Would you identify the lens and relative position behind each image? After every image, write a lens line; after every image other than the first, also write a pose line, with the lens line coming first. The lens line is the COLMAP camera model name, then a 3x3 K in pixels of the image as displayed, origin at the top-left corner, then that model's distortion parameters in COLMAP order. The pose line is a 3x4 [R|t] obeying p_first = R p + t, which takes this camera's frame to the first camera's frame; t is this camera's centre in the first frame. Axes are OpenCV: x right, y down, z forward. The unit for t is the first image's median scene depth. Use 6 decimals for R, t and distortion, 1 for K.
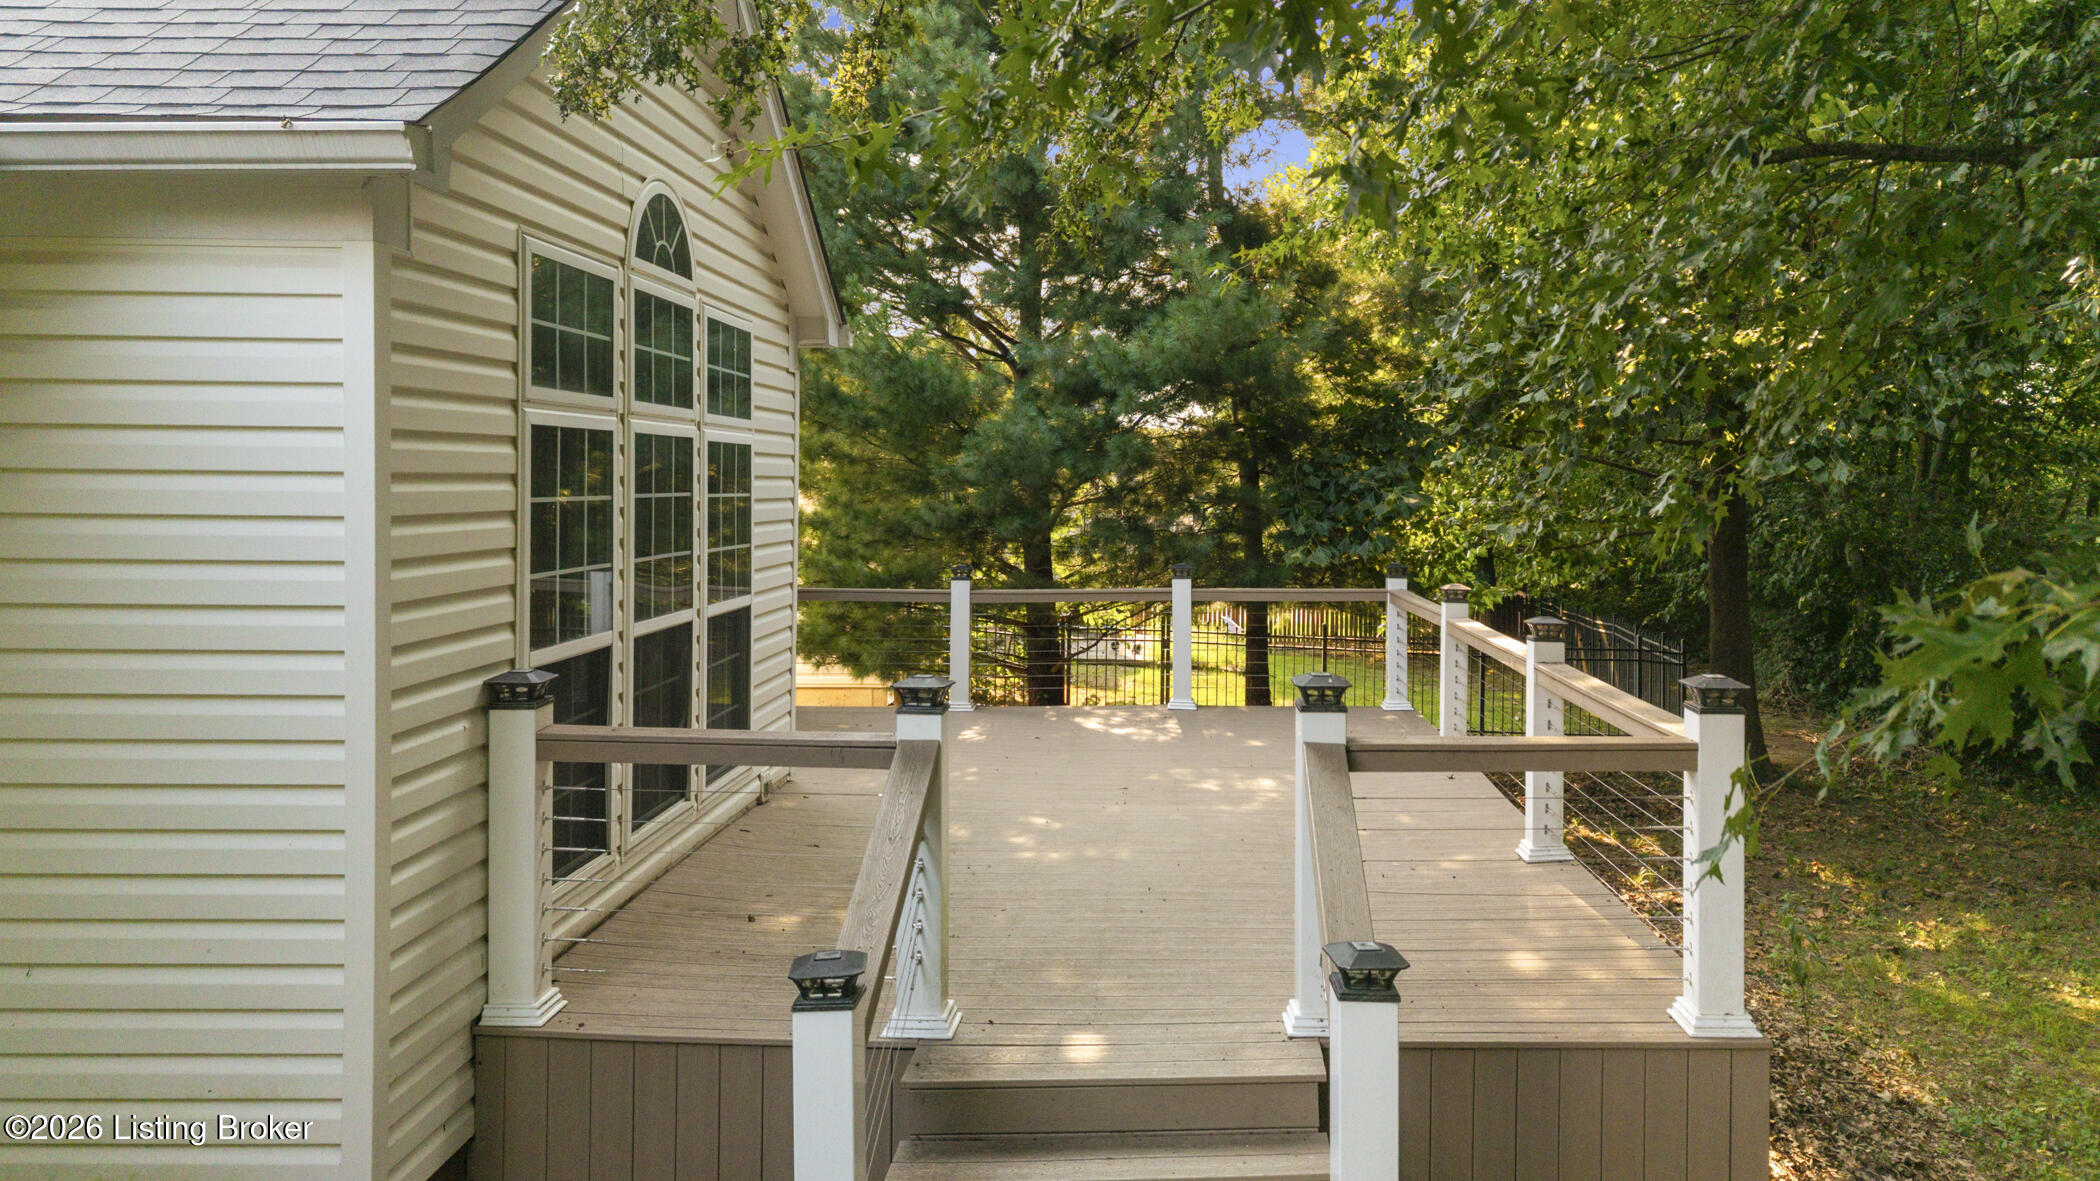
lens RADIAL K [[1491.2, 0, 1161.4], [0, 1491.2, 471.2], [0, 0, 1]] dist [0.001752, -0.116267]
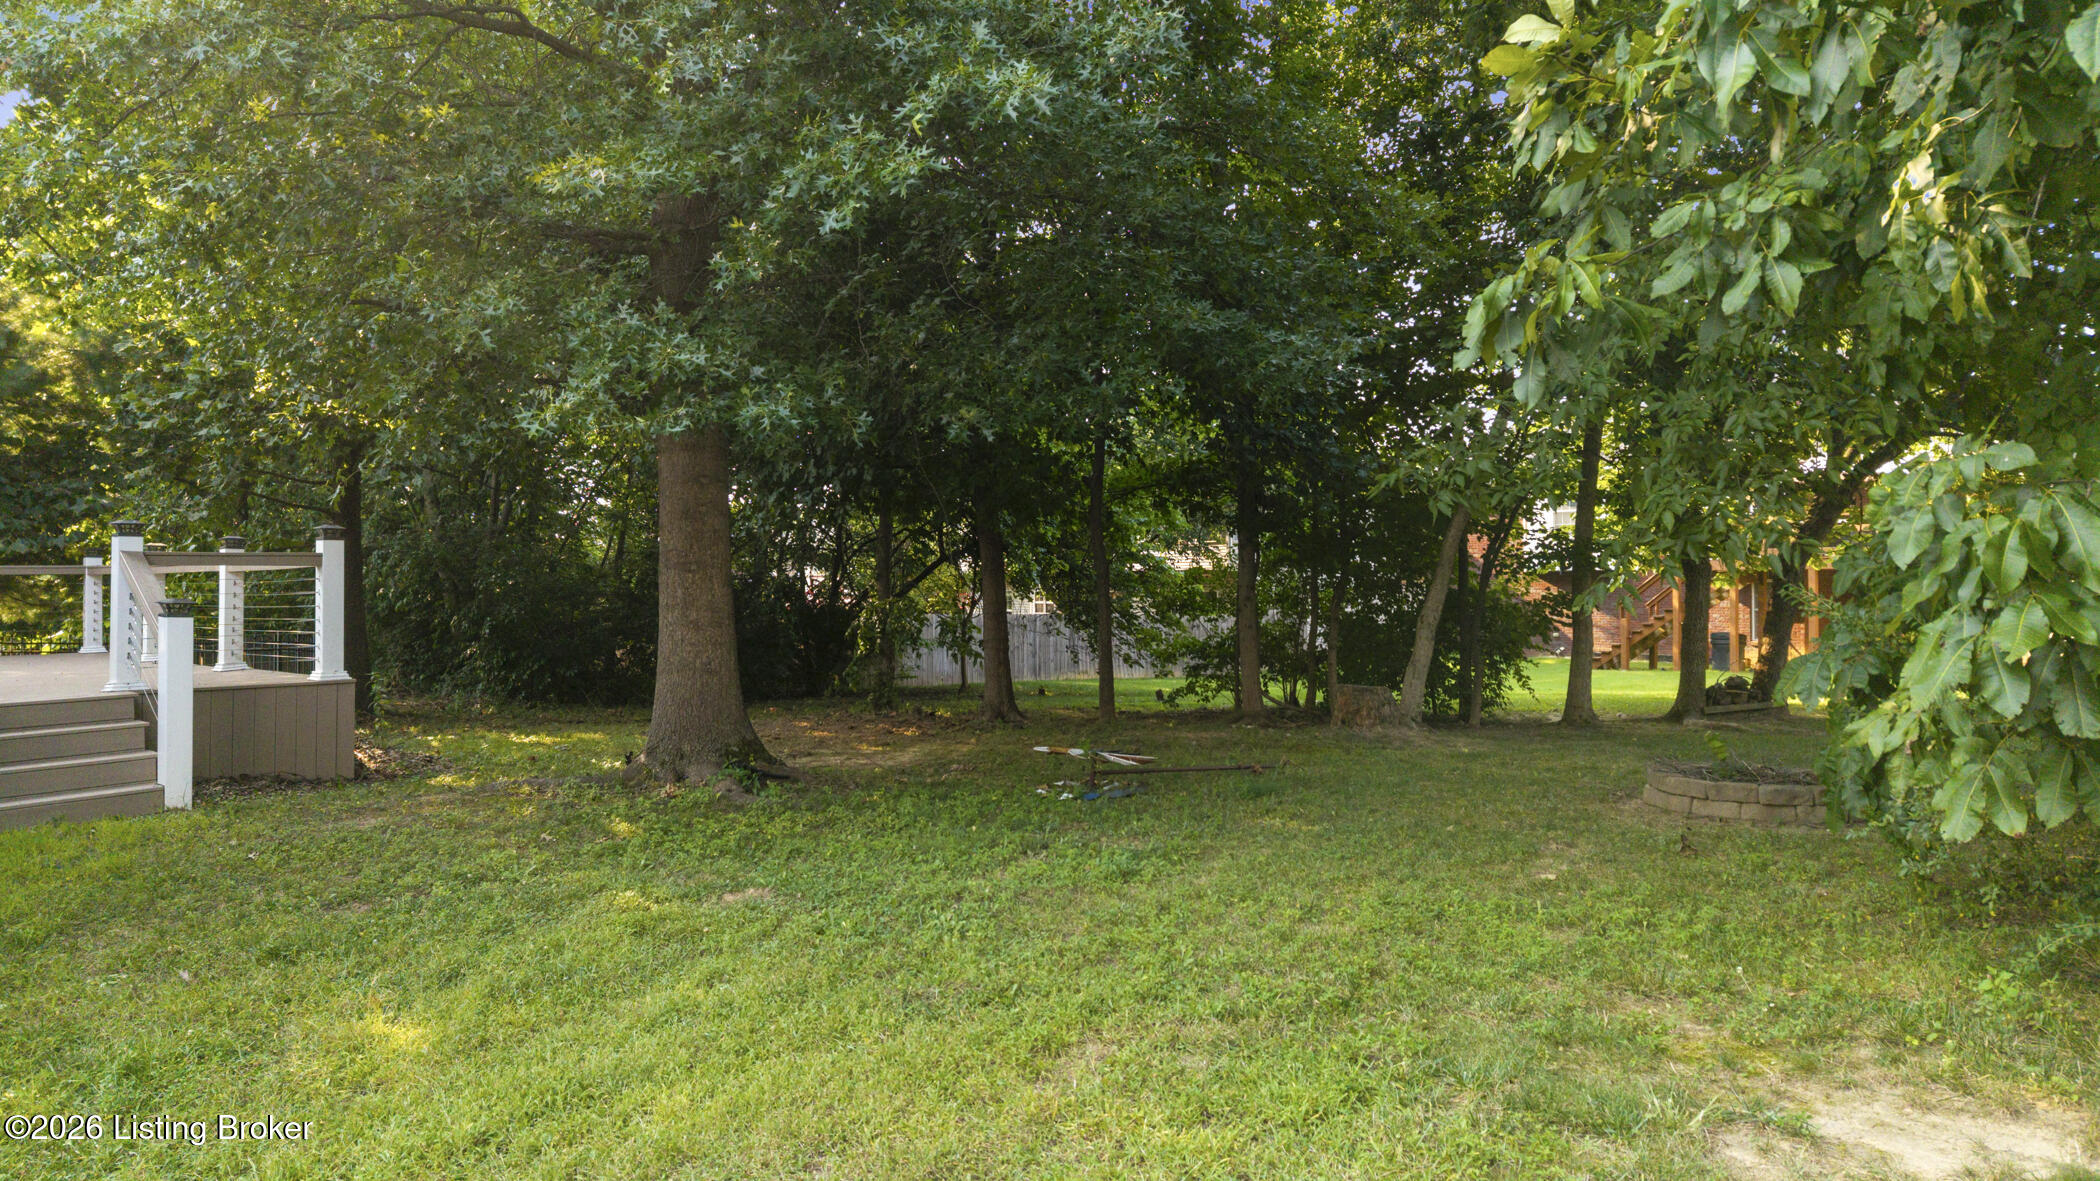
lens RADIAL K [[1357.3, 0, 1040.4], [0, 1357.3, 627.2], [0, 0, 1]] dist [0.022904, -0.000091]
pose [[0.677556, -0.019455, 0.735214, -0.183851], [0.002647, 0.999708, 0.024015, 0.106205], [-0.735466, -0.014325, 0.677410, -0.519824]]
